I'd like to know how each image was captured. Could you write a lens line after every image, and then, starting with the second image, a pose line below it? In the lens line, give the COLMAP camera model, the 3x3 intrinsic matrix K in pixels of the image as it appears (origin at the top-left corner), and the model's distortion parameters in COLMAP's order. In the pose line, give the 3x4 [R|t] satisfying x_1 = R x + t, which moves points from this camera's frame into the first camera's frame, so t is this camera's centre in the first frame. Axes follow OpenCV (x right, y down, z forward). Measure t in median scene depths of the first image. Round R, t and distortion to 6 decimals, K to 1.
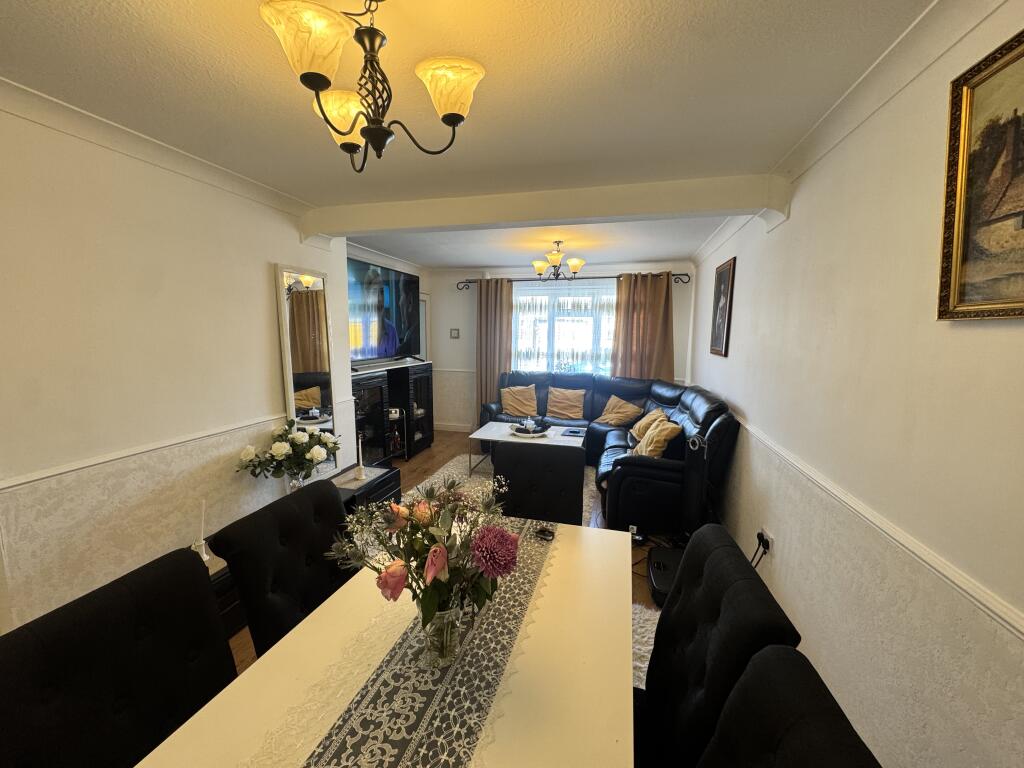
lens RADIAL K [[408.8, 0, 508.1], [0, 408.8, 389.3], [0, 0, 1]] dist [-0.004239, -0.000443]
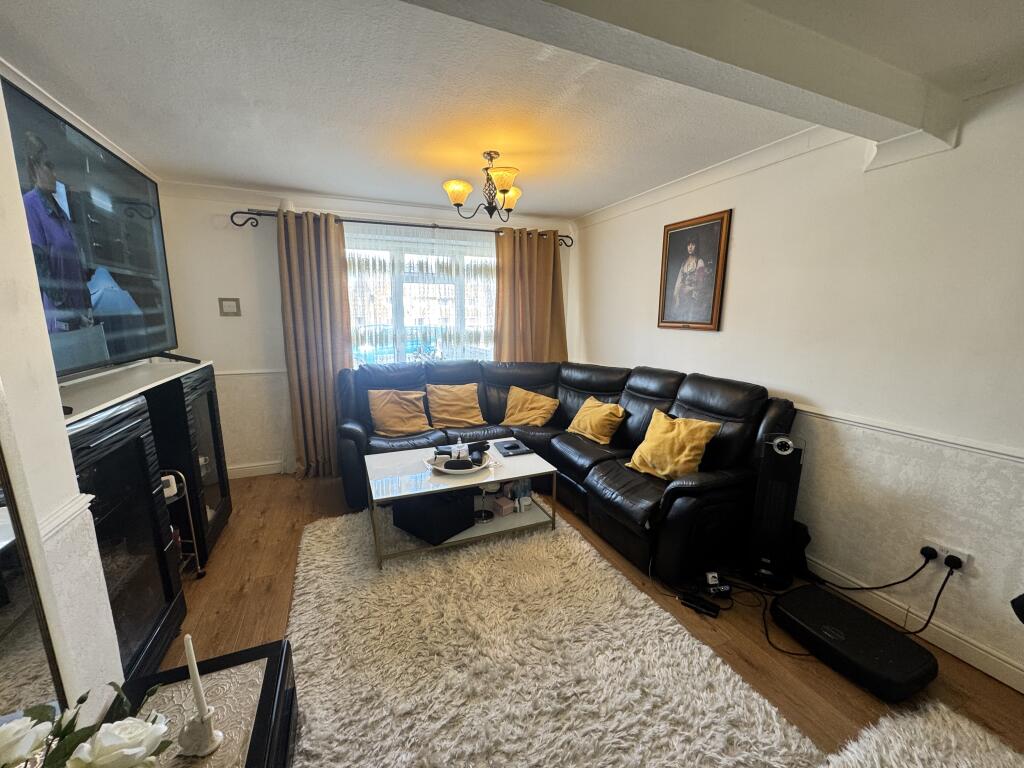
lens RADIAL K [[408.8, 0, 513.5], [0, 408.8, 387.6], [0, 0, 1]] dist [-0.004239, -0.000443]
pose [[0.790658, -0.117210, 0.600933, -0.200242], [0.087188, 0.993056, 0.078978, -0.042627], [-0.606018, -0.010051, 0.795388, 0.369693]]
